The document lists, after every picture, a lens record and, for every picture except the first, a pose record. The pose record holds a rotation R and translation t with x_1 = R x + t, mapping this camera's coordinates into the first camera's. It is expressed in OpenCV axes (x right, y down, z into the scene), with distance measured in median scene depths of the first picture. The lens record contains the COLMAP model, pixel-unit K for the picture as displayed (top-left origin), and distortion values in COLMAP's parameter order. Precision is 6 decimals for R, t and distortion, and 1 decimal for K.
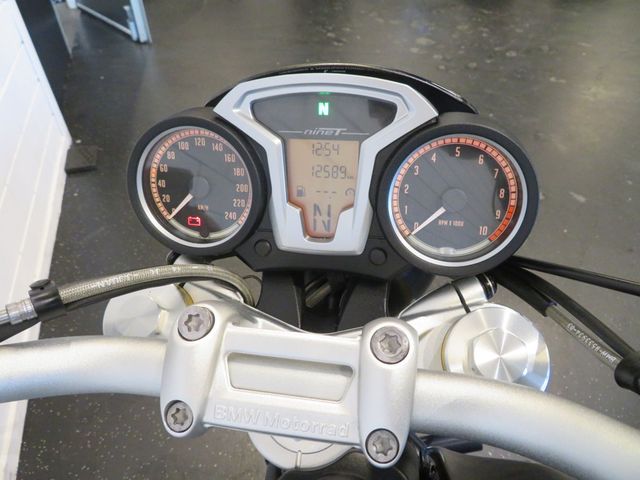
lens RADIAL K [[453.9, 0, 320.2], [0, 453.9, 238.9], [0, 0, 1]] dist [-0.012174, 0.006431]
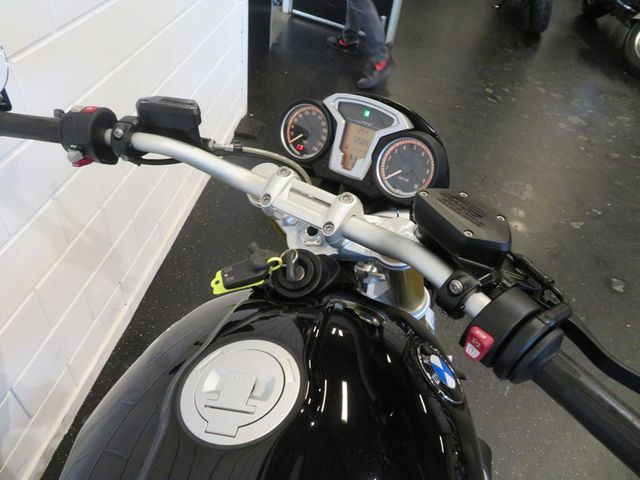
lens RADIAL K [[453.9, 0, 319.0], [0, 453.9, 239.9], [0, 0, 1]] dist [-0.012174, 0.006431]
pose [[0.904441, 0.347128, -0.247971, 0.537515], [-0.360060, 0.932900, -0.007329, 0.382209], [0.228788, 0.095914, 0.968740, -1.123365]]
